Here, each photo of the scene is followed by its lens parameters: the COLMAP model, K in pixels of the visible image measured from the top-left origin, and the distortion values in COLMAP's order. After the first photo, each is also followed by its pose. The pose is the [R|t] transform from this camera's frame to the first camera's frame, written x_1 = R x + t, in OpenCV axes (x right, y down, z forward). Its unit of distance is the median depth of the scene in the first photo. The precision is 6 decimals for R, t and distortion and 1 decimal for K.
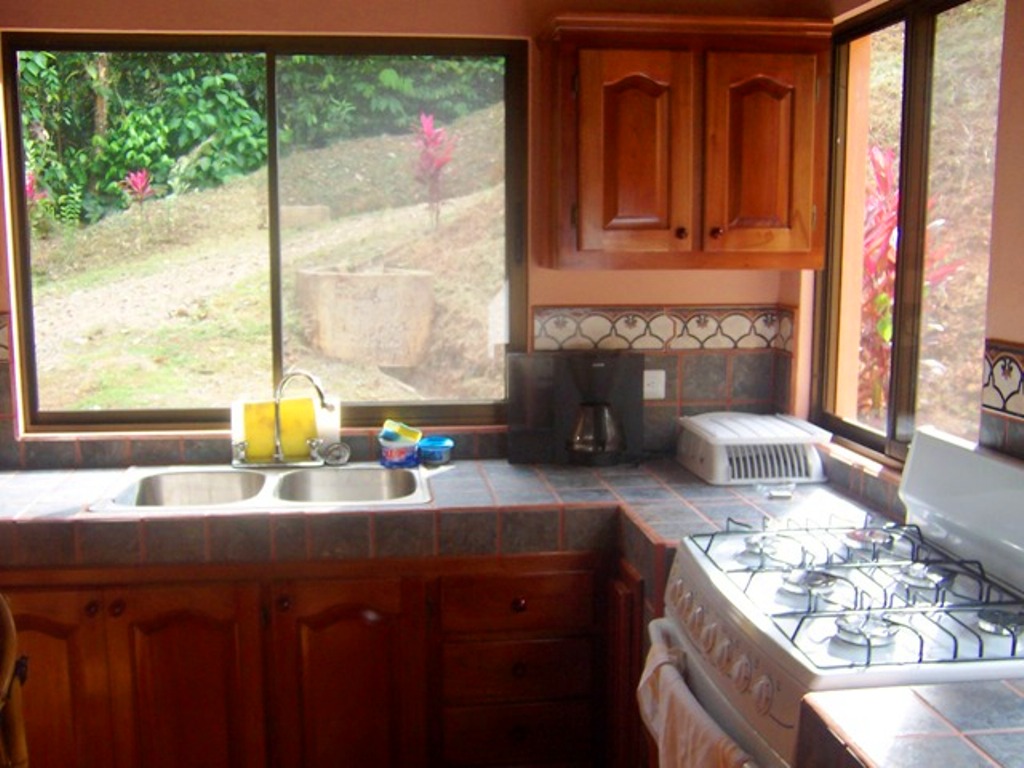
lens RADIAL K [[1088.2, 0, 512.0], [0, 1088.2, 384.0], [0, 0, 1]] dist [-0.148272, 0.031803]
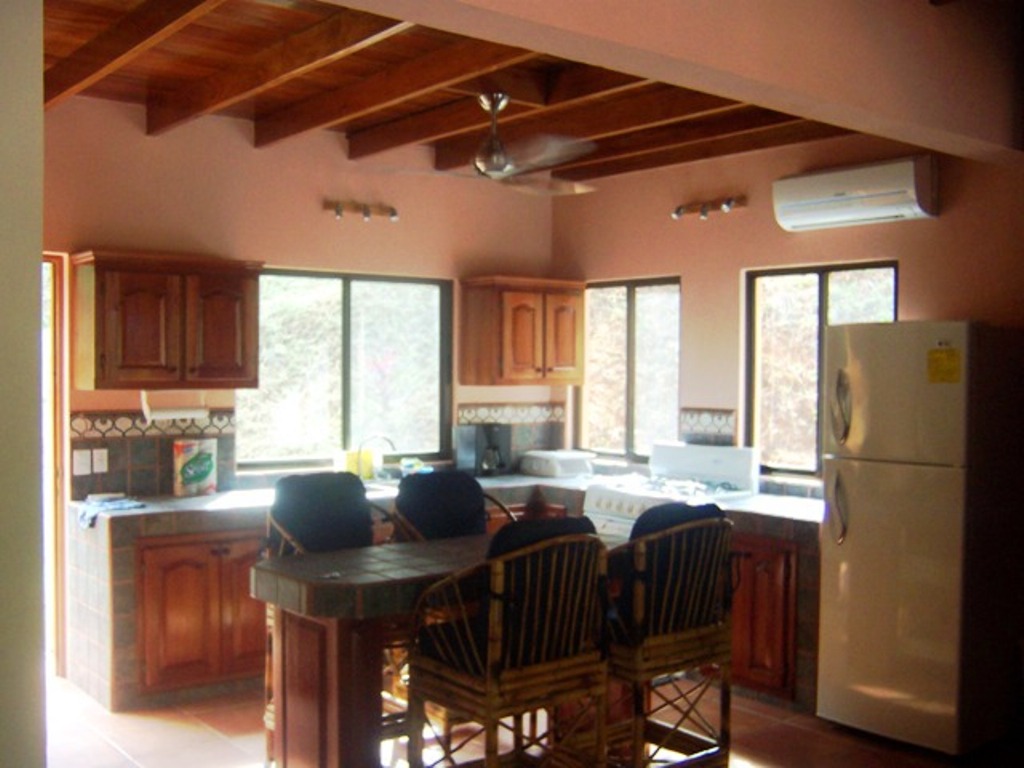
lens RADIAL K [[1088.2, 0, 512.0], [0, 1088.2, 384.0], [0, 0, 1]] dist [-0.148272, 0.031803]
pose [[0.836497, -0.001935, 0.547967, -1.031104], [0.066739, 0.992909, -0.098375, 0.103528], [-0.543891, 0.118861, 0.830695, -0.805550]]
